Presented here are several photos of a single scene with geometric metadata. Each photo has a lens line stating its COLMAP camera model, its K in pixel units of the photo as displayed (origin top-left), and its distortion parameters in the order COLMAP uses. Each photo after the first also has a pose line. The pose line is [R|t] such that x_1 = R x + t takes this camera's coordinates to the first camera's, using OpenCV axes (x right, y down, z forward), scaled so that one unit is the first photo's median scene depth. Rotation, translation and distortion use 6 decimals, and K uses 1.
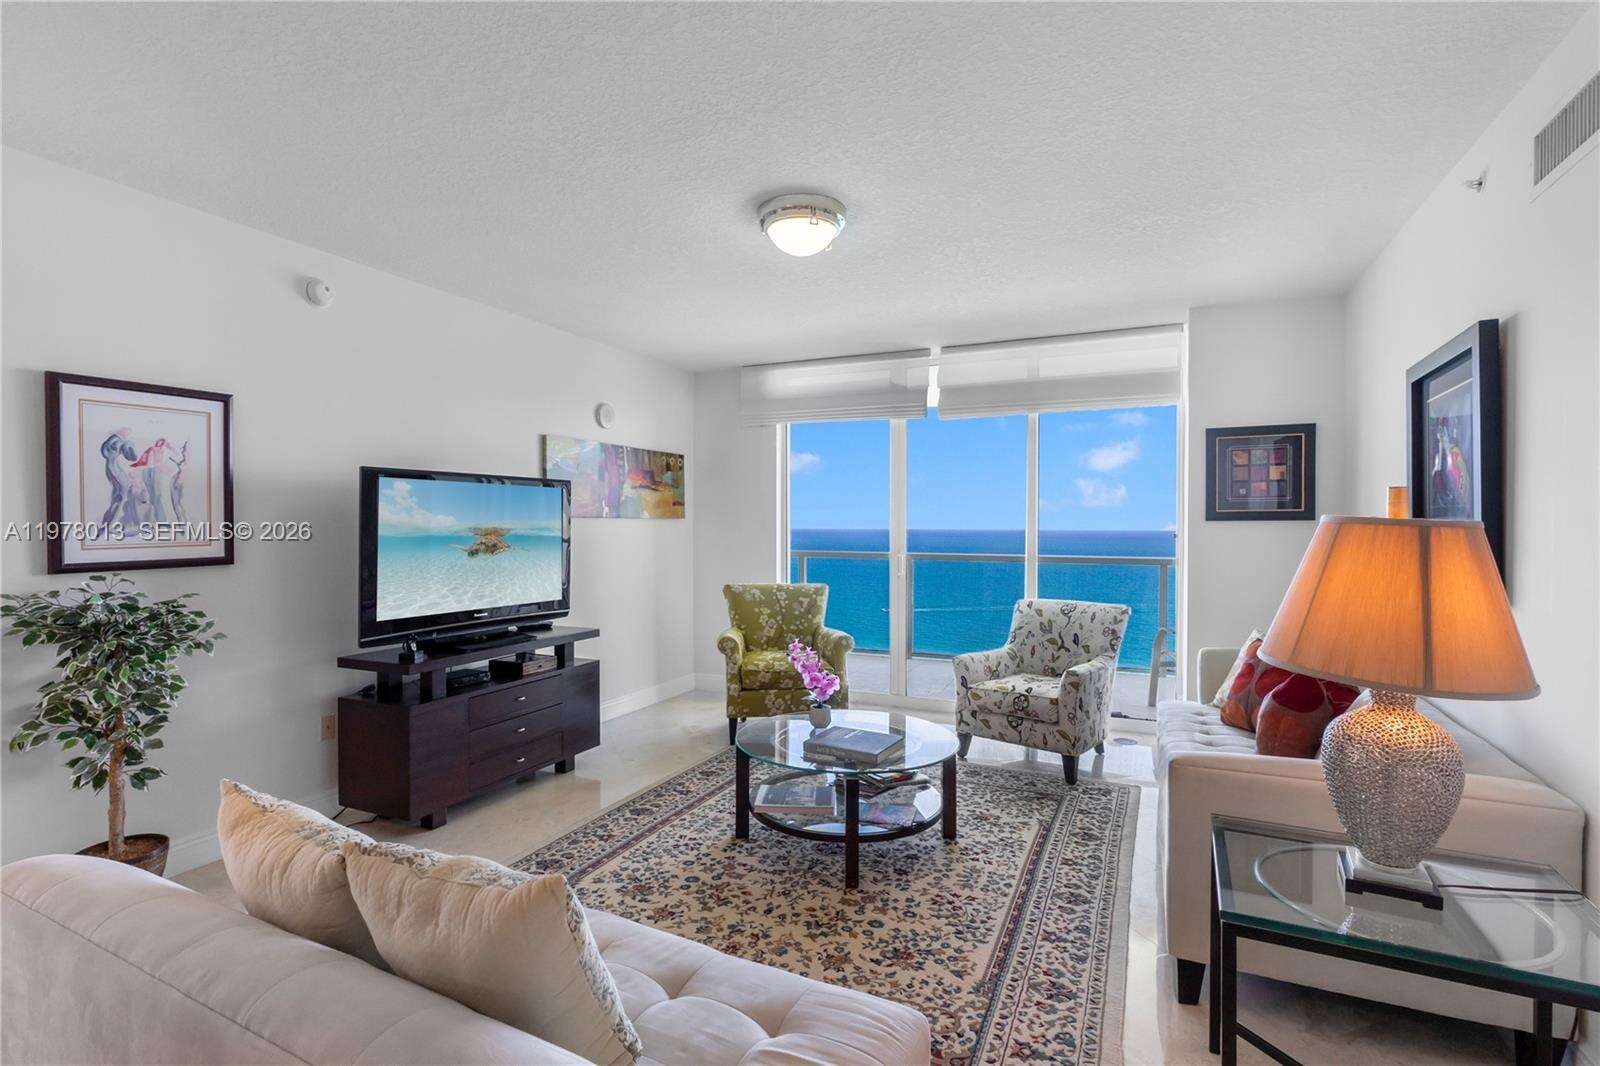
lens RADIAL K [[733.0, 0, 796.8], [0, 733.0, 526.4], [0, 0, 1]] dist [0.000307, 0.000183]
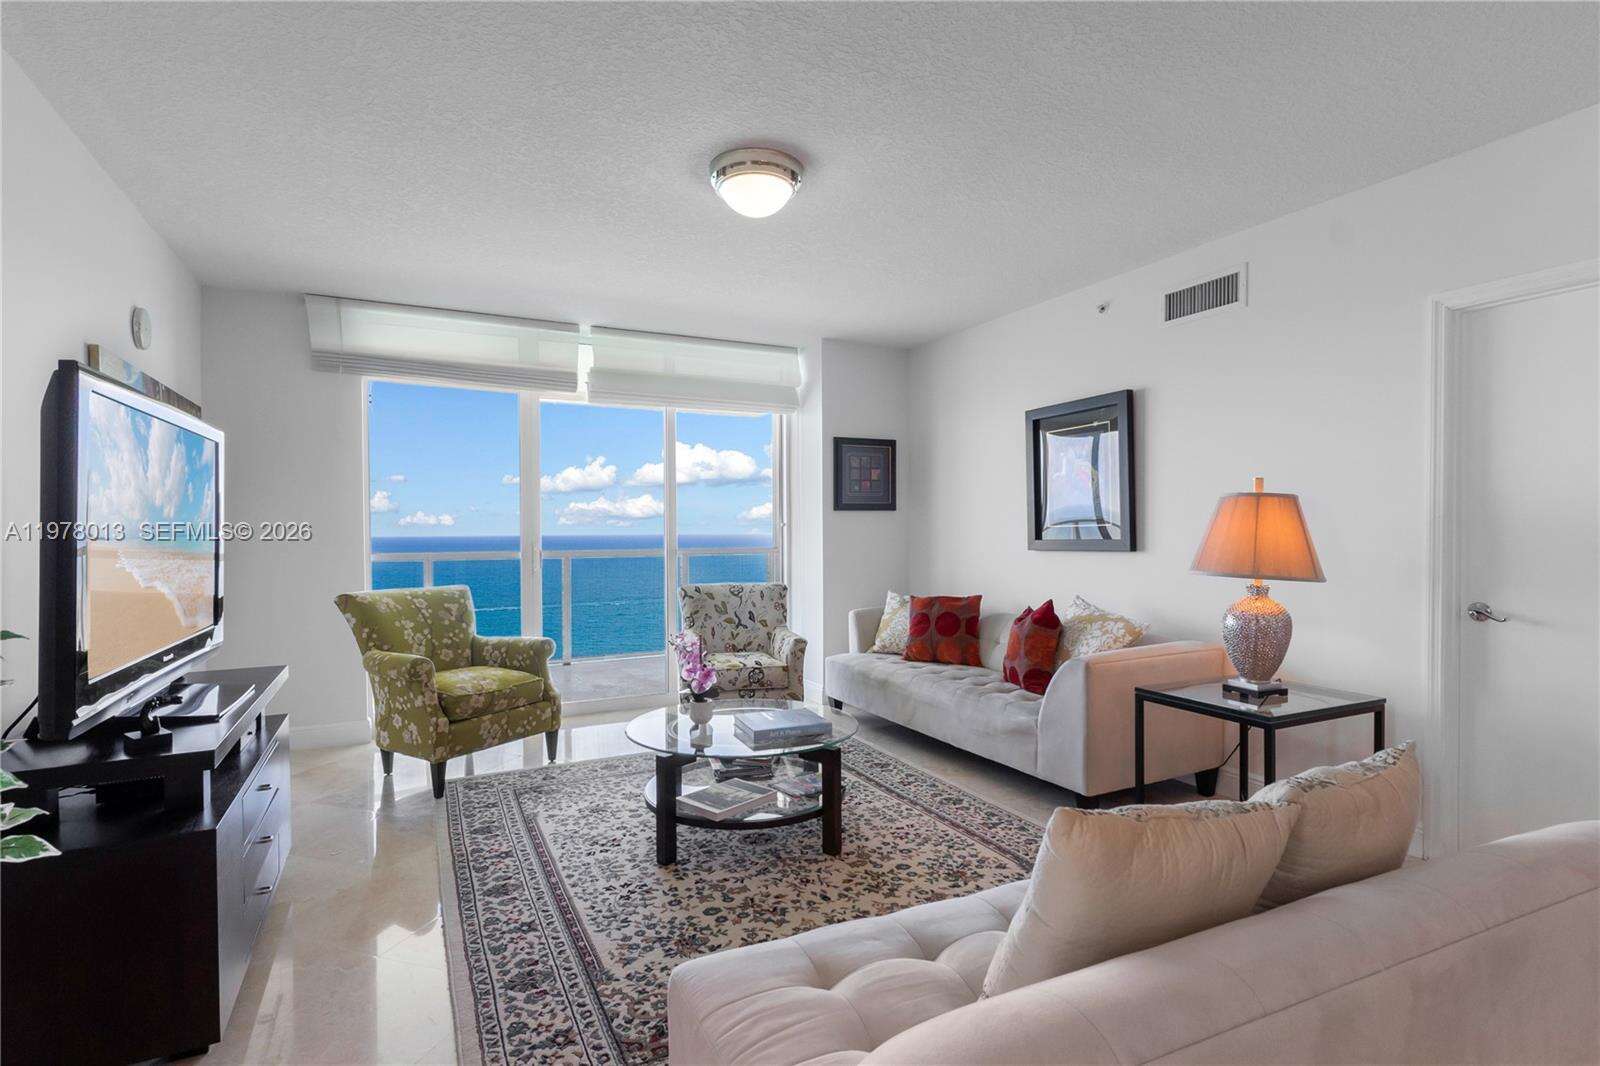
lens RADIAL K [[760.8, 0, 774.1], [0, 760.8, 530.9], [0, 0, 1]] dist [0.000923, 0.000922]
pose [[0.641234, -0.006342, 0.767319, -0.584128], [0.007593, 0.999969, 0.001920, 0.027808], [-0.767308, 0.004596, 0.641262, 0.281700]]
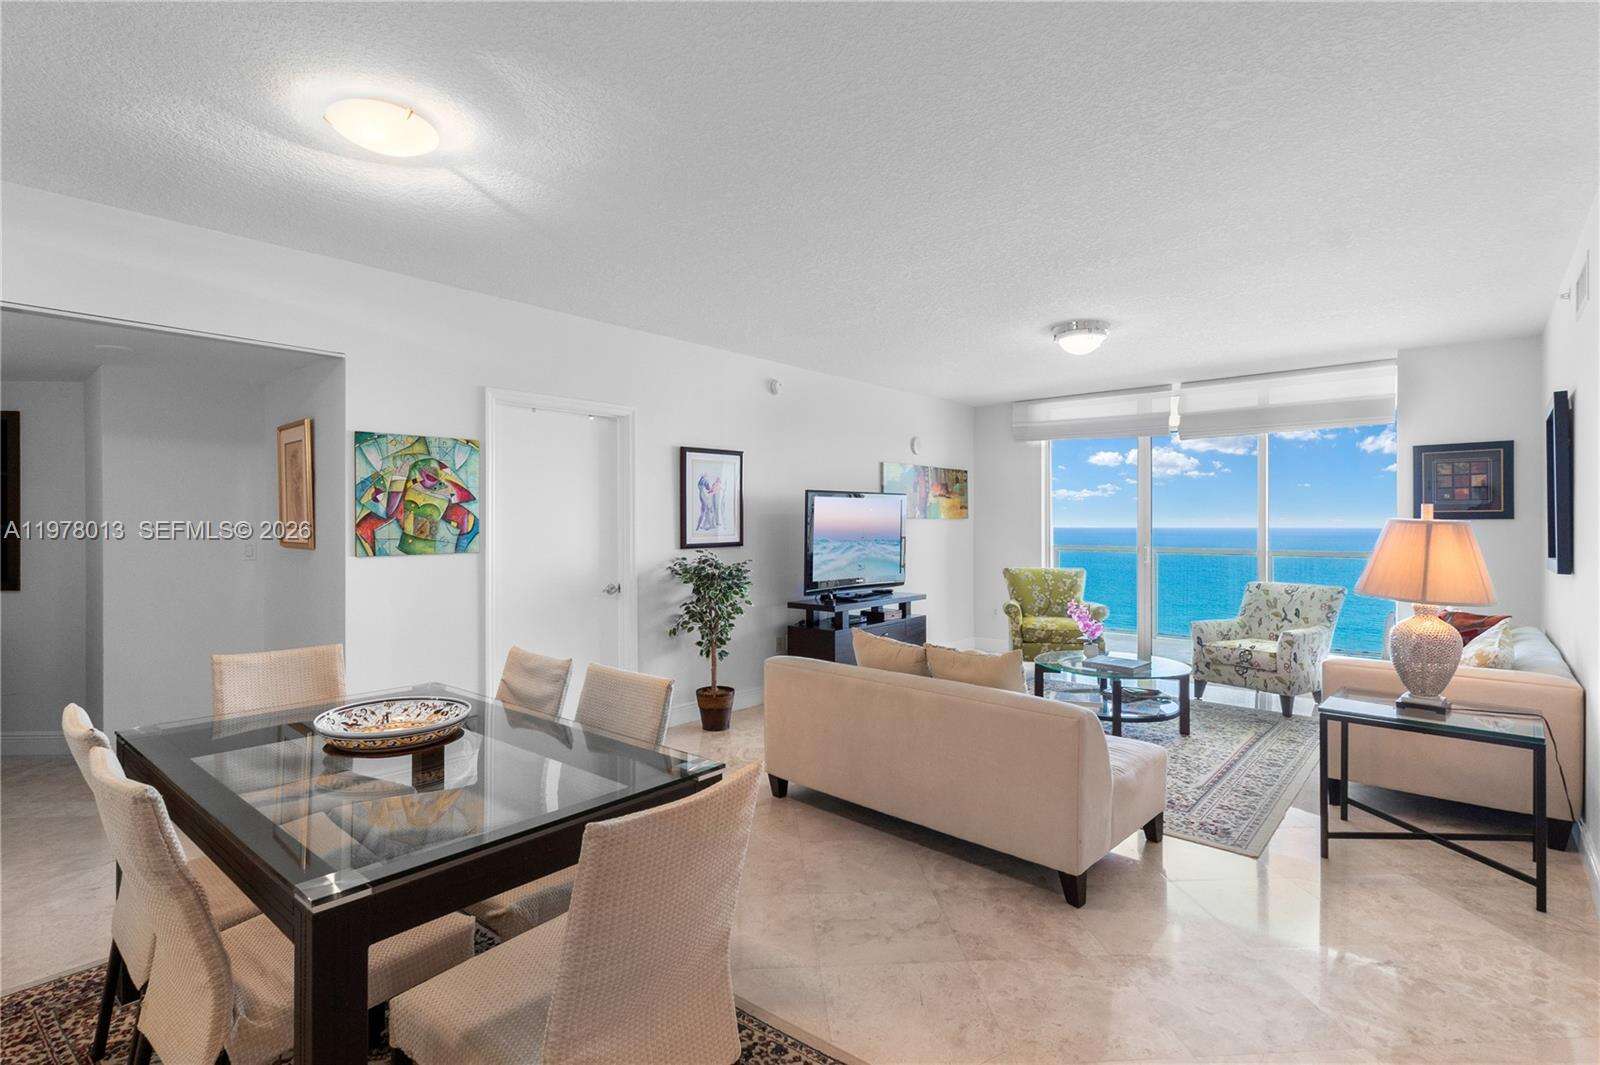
lens RADIAL K [[714.3, 0, 821.5], [0, 714.3, 520.4], [0, 0, 1]] dist [-0.000674, 0.000126]
pose [[0.960574, -0.002487, -0.278012, -0.081971], [0.000780, 0.999980, -0.006250, 0.000544], [0.278022, 0.005787, 0.960557, -0.511344]]
